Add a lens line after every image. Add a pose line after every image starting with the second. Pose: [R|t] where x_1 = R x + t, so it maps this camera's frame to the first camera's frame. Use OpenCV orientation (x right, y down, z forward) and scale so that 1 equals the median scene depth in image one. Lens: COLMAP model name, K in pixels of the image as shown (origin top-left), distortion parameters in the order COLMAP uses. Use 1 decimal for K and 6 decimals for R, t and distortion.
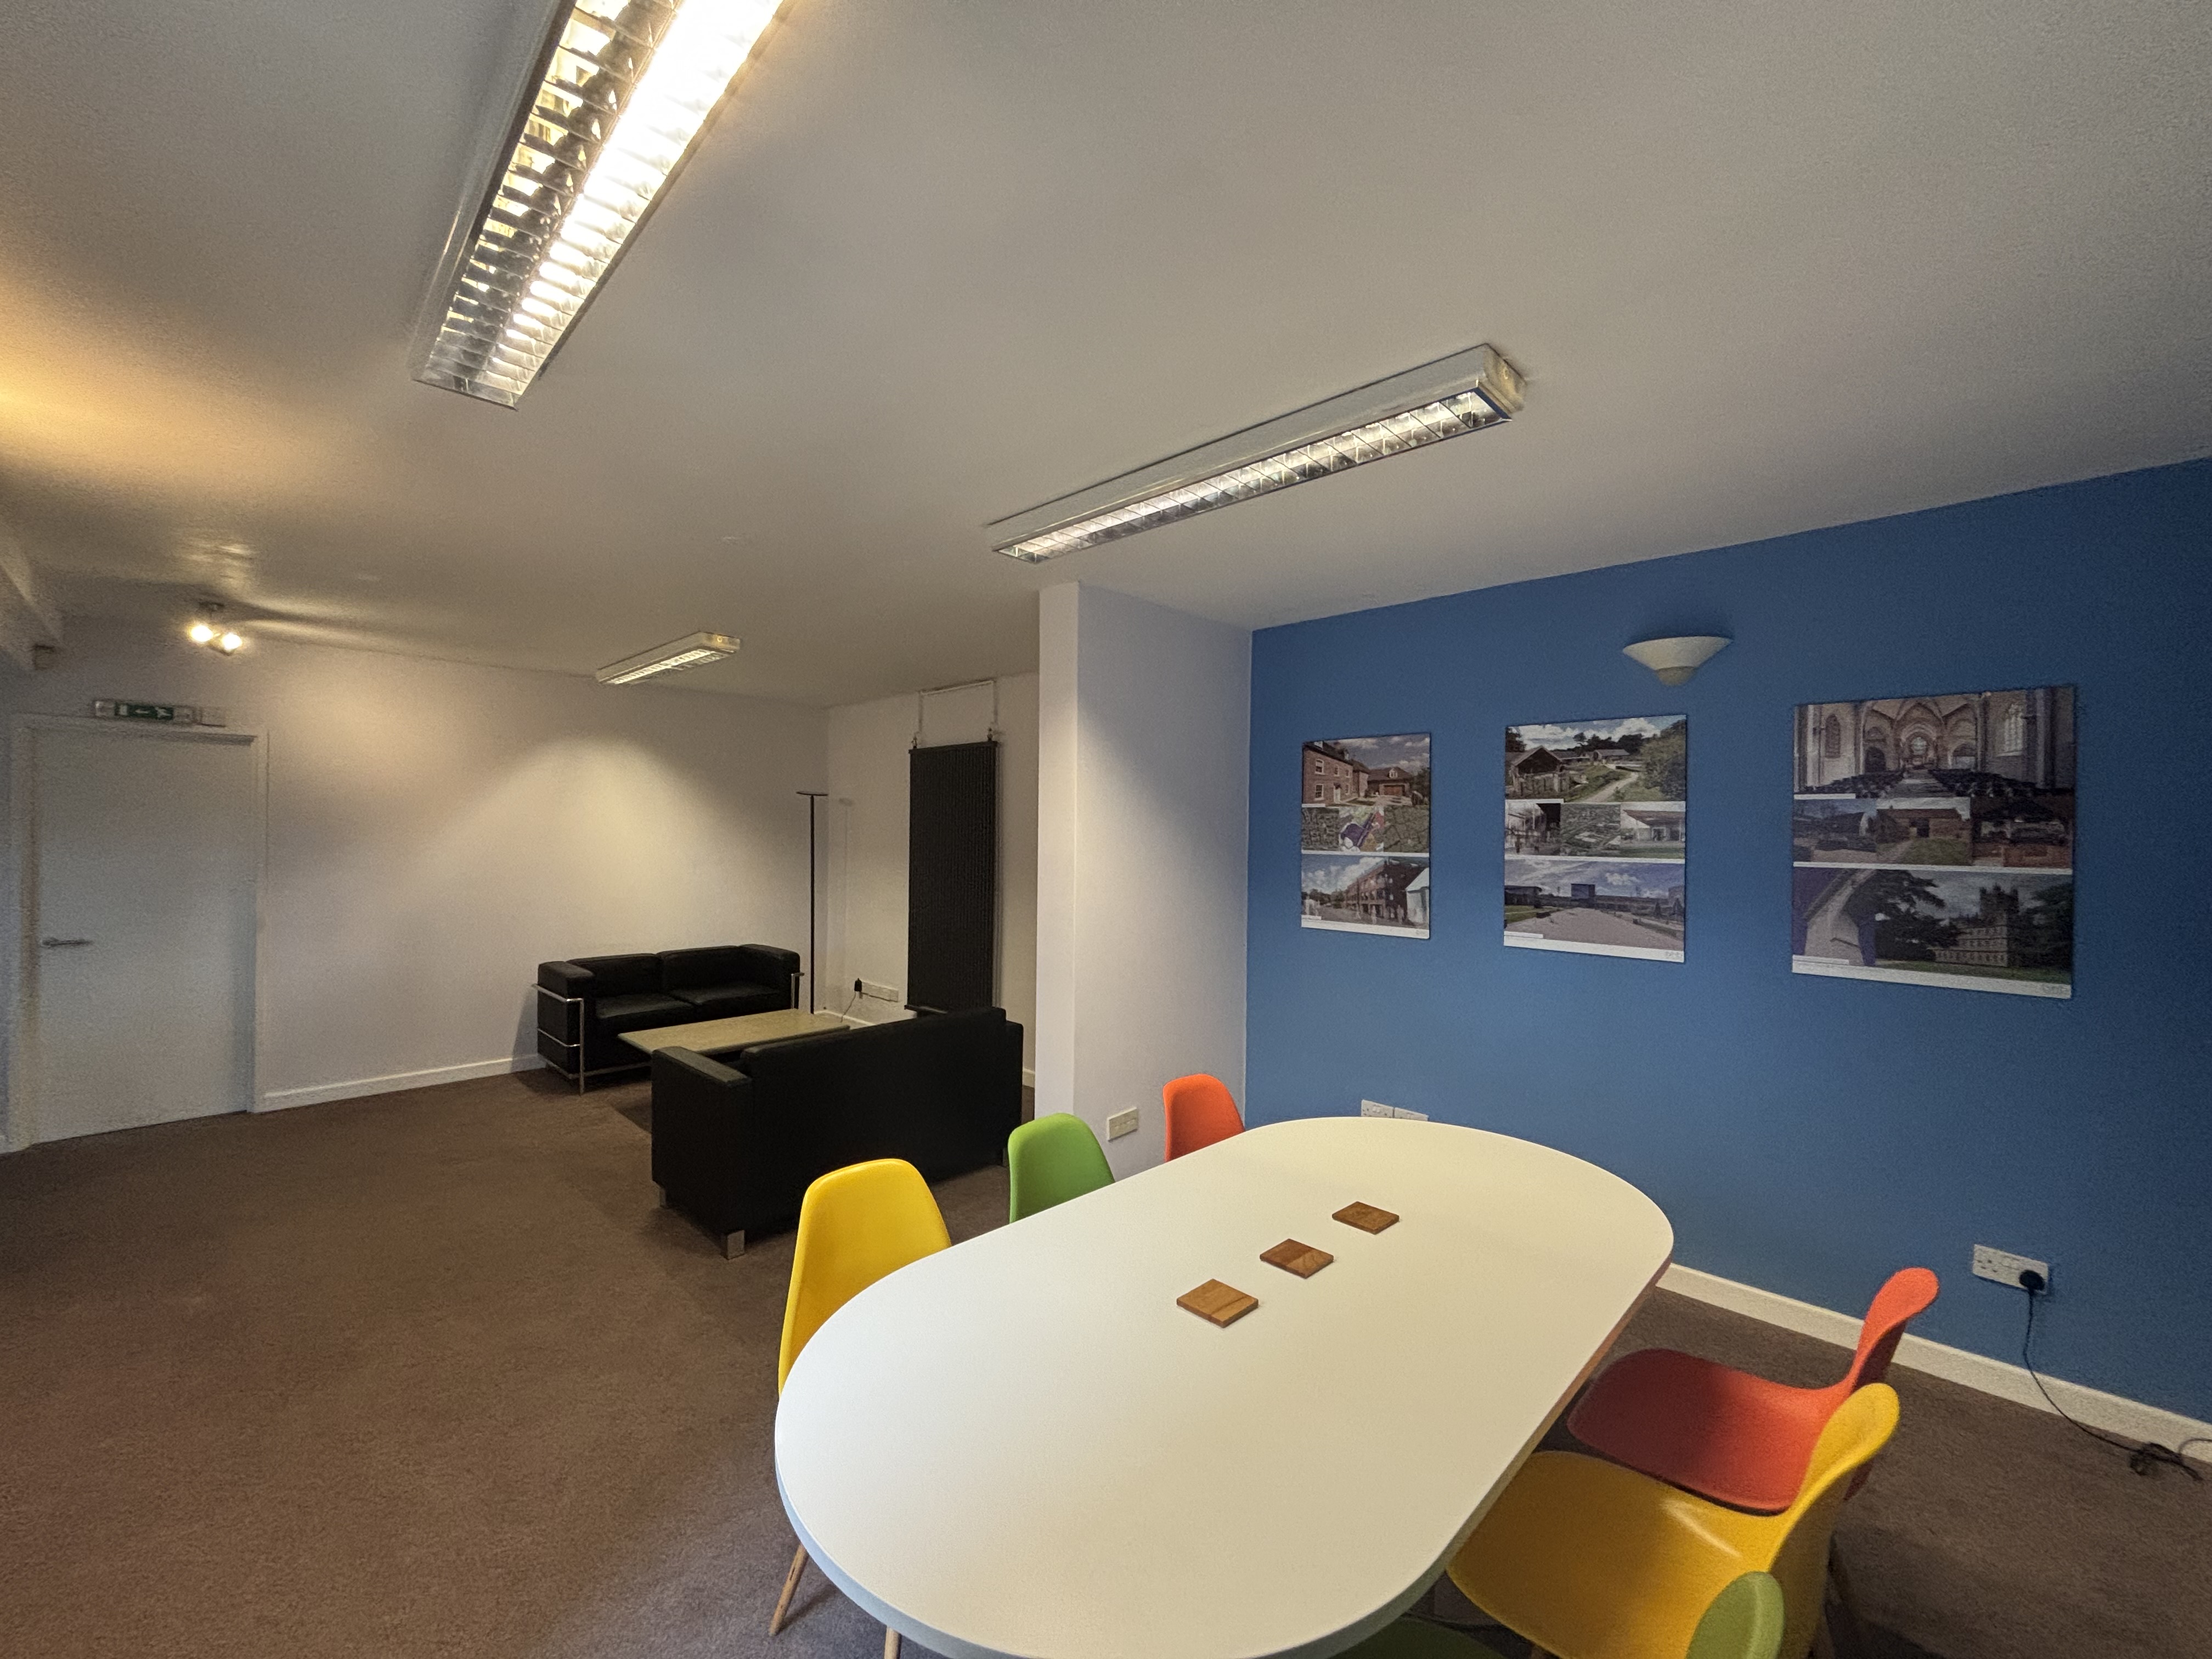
lens RADIAL K [[898.7, 0, 1106.0], [0, 898.7, 829.5], [0, 0, 1]] dist [0.000255, 0.000023]
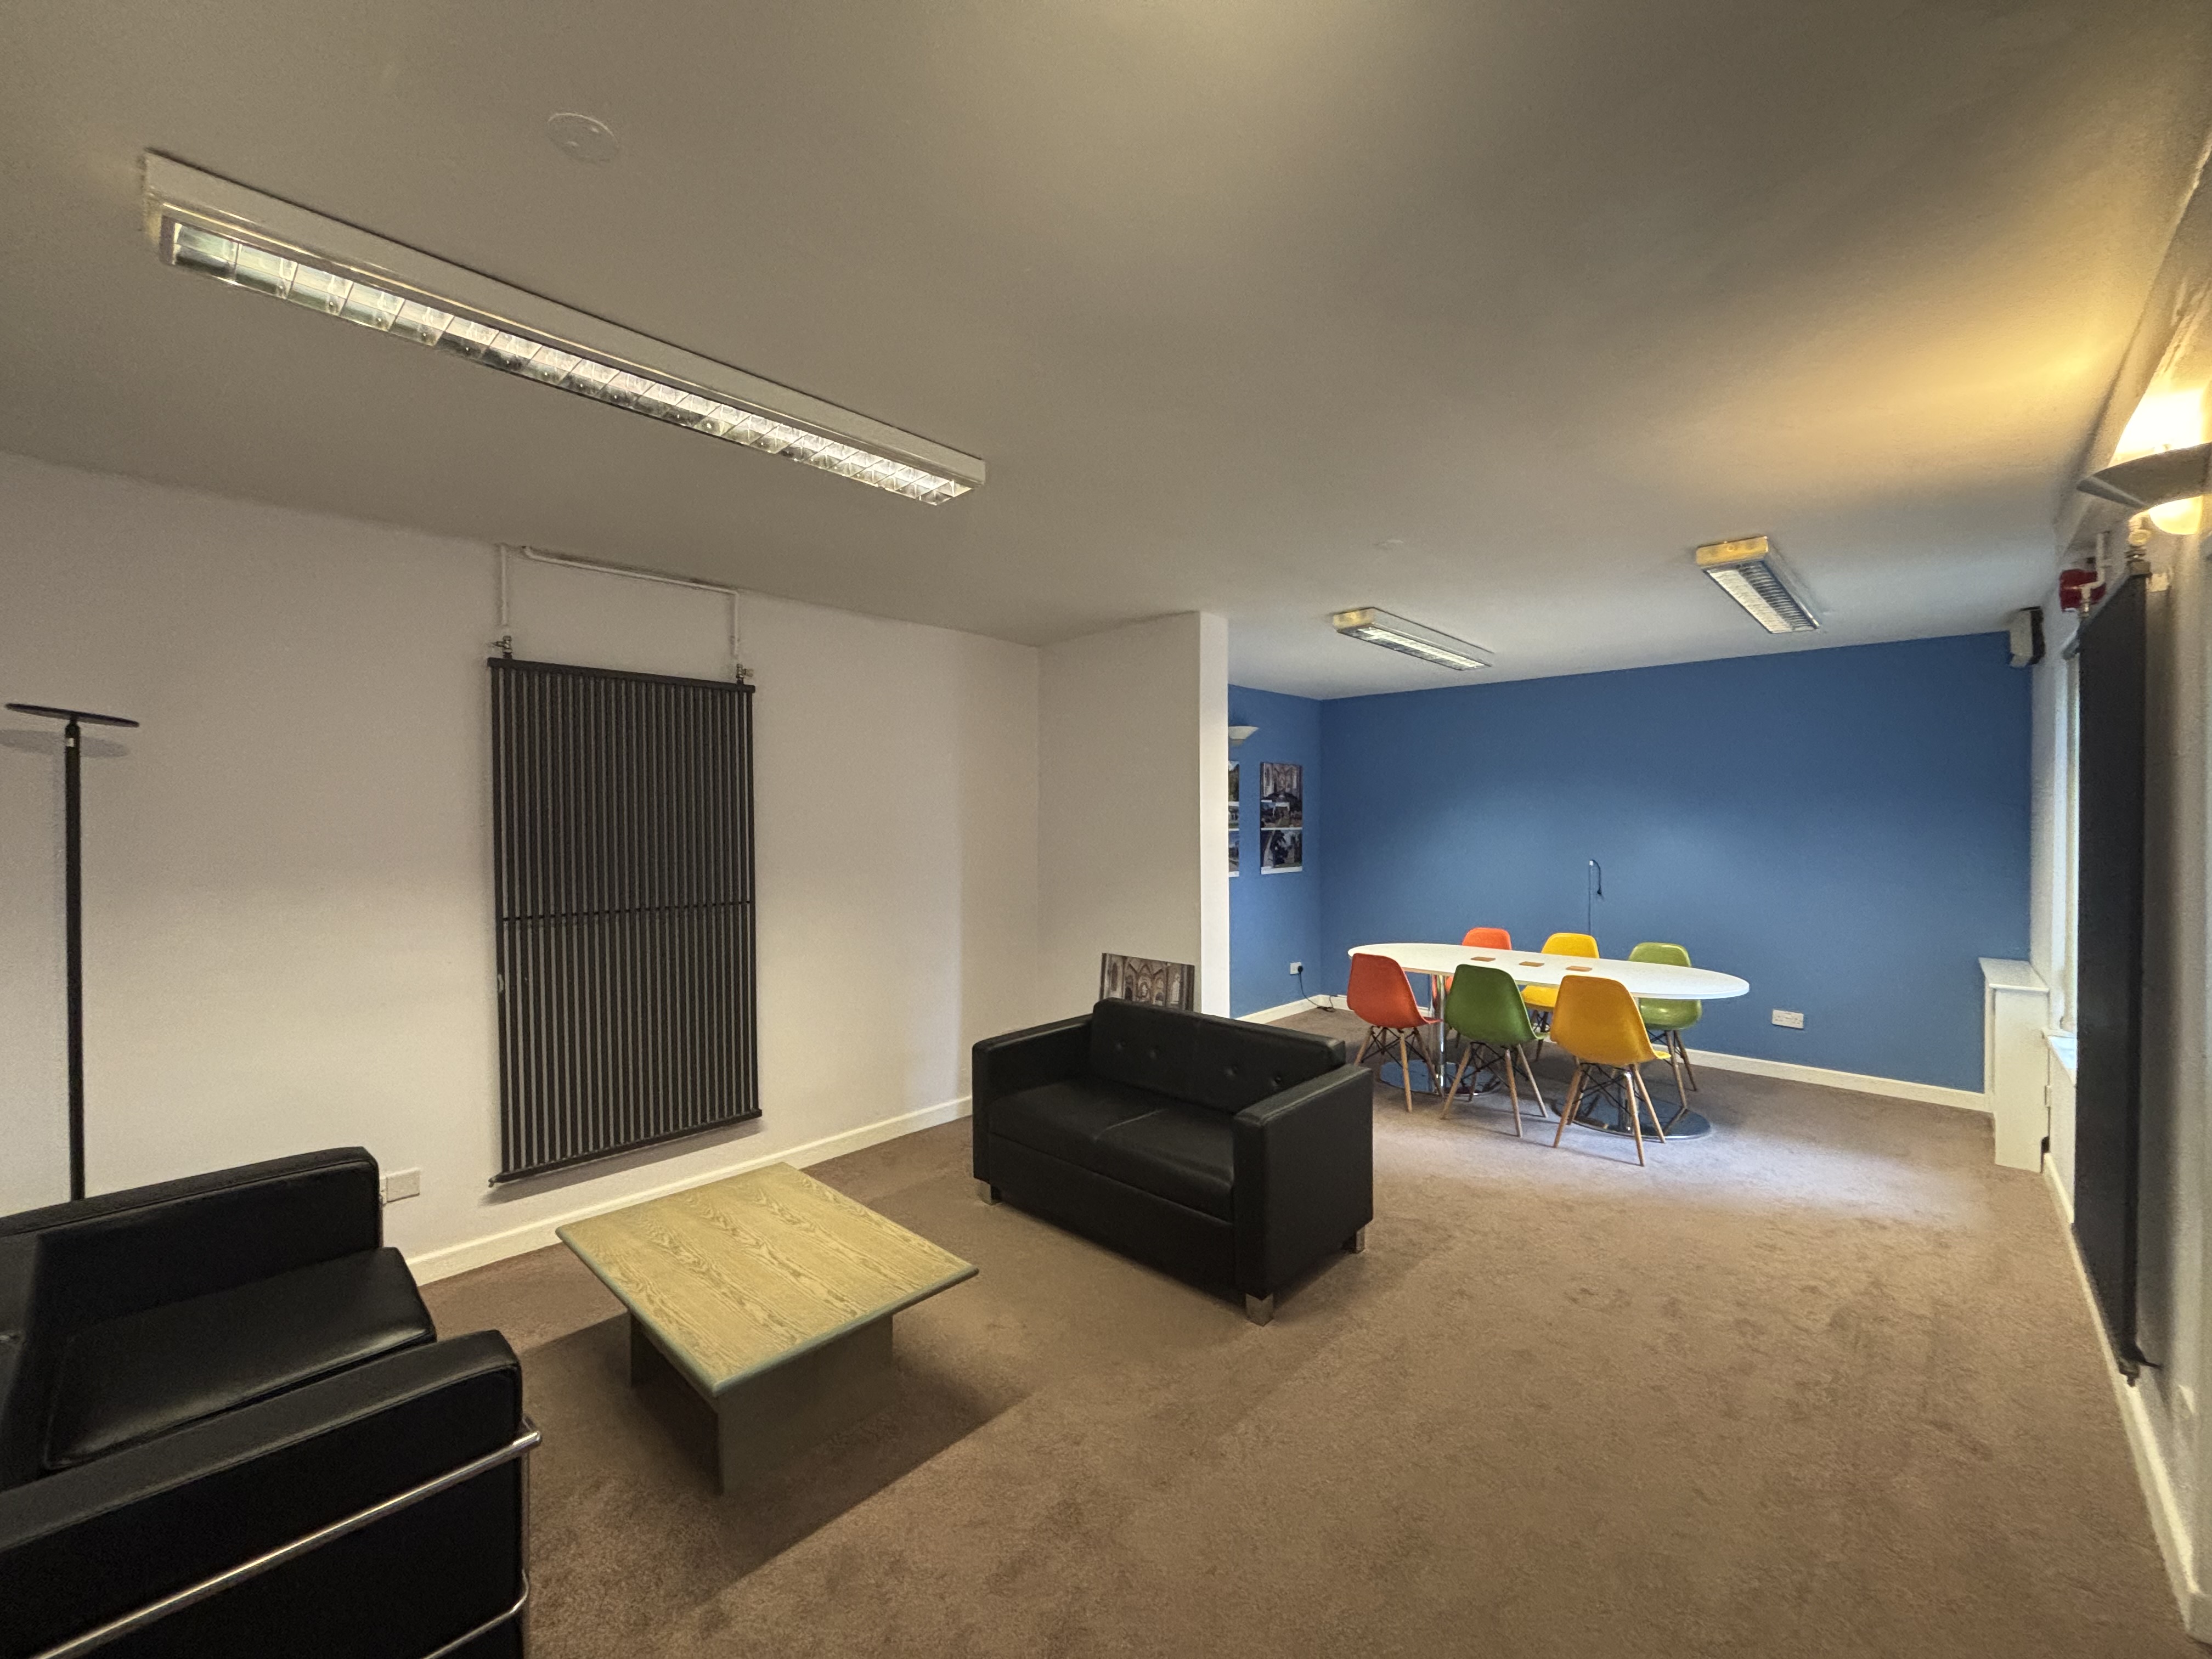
lens RADIAL K [[874.6, 0, 1106.0], [0, 874.6, 829.5], [0, 0, 1]] dist [-0.048239, 0.000003]
pose [[-0.038580, -0.007132, 0.999230, -1.590744], [0.014565, 0.999864, 0.007699, 0.016164], [-0.999149, 0.014850, -0.038471, 1.553234]]
